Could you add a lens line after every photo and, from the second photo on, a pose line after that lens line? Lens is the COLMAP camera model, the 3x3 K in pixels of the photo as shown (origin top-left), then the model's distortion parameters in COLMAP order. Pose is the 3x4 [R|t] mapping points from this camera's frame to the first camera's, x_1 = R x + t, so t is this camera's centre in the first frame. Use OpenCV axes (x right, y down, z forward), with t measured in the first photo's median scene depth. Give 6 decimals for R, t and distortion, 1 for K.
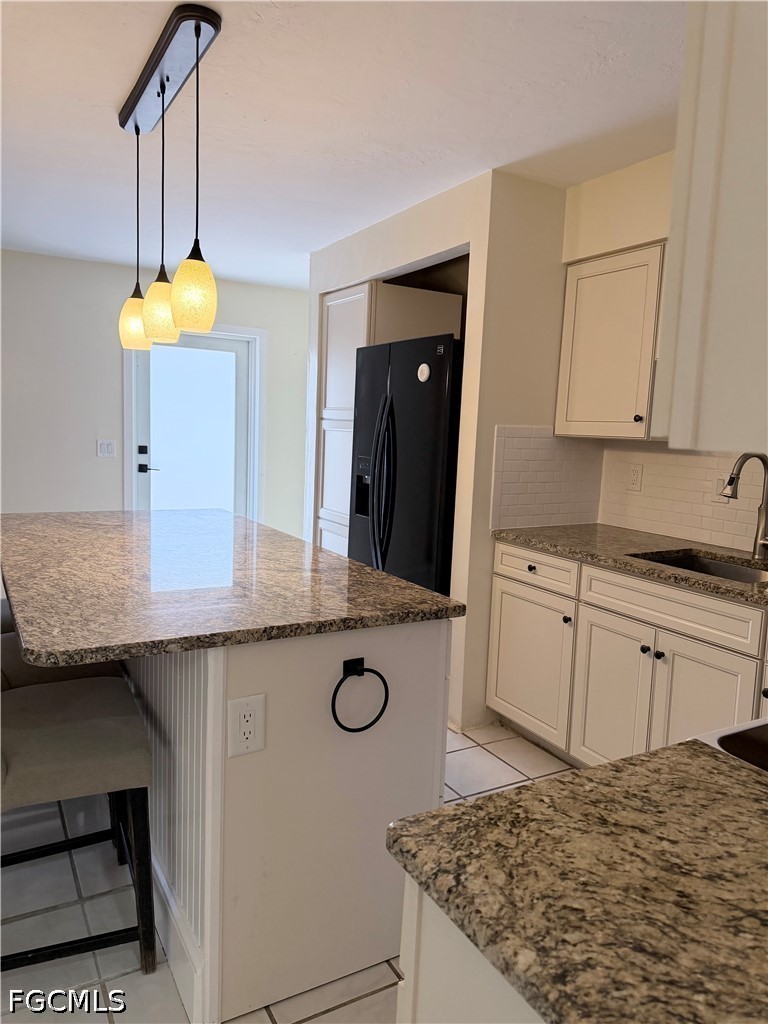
lens RADIAL K [[731.4, 0, 362.4], [0, 731.4, 498.5], [0, 0, 1]] dist [0.050498, -0.043724]
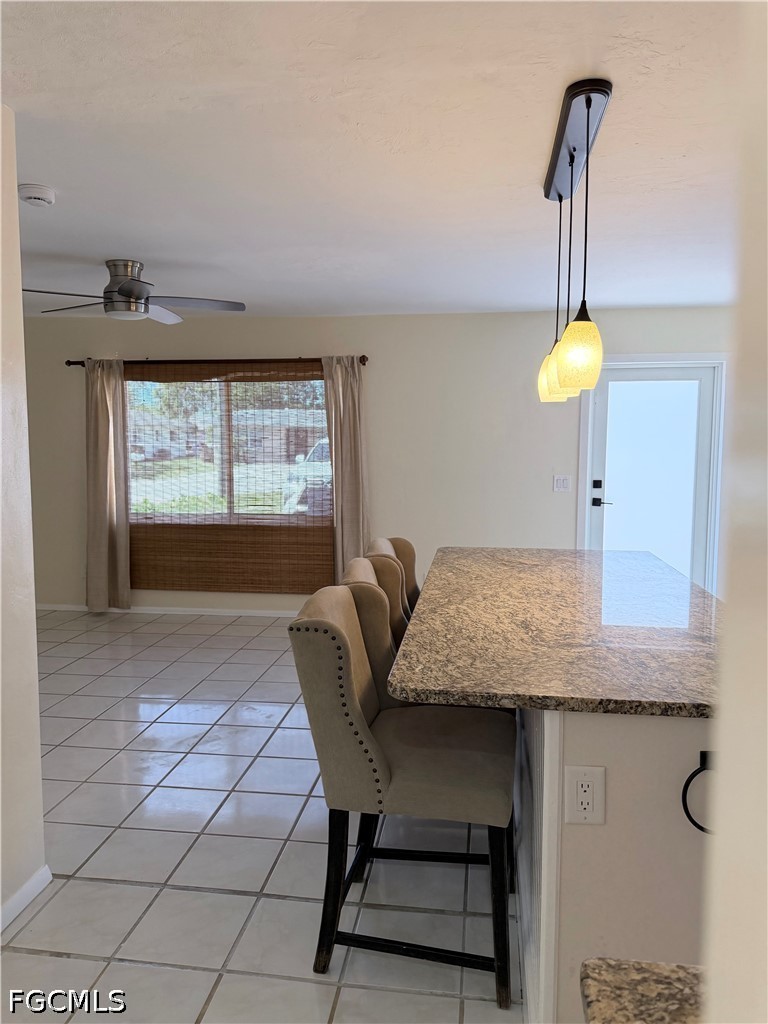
lens RADIAL K [[731.4, 0, 409.3], [0, 731.4, 484.7], [0, 0, 1]] dist [0.050498, -0.043724]
pose [[0.809658, 0.016644, -0.586666, 0.229335], [-0.039786, 0.998855, -0.026571, -0.072028], [0.585552, 0.044855, 0.809393, 0.047321]]
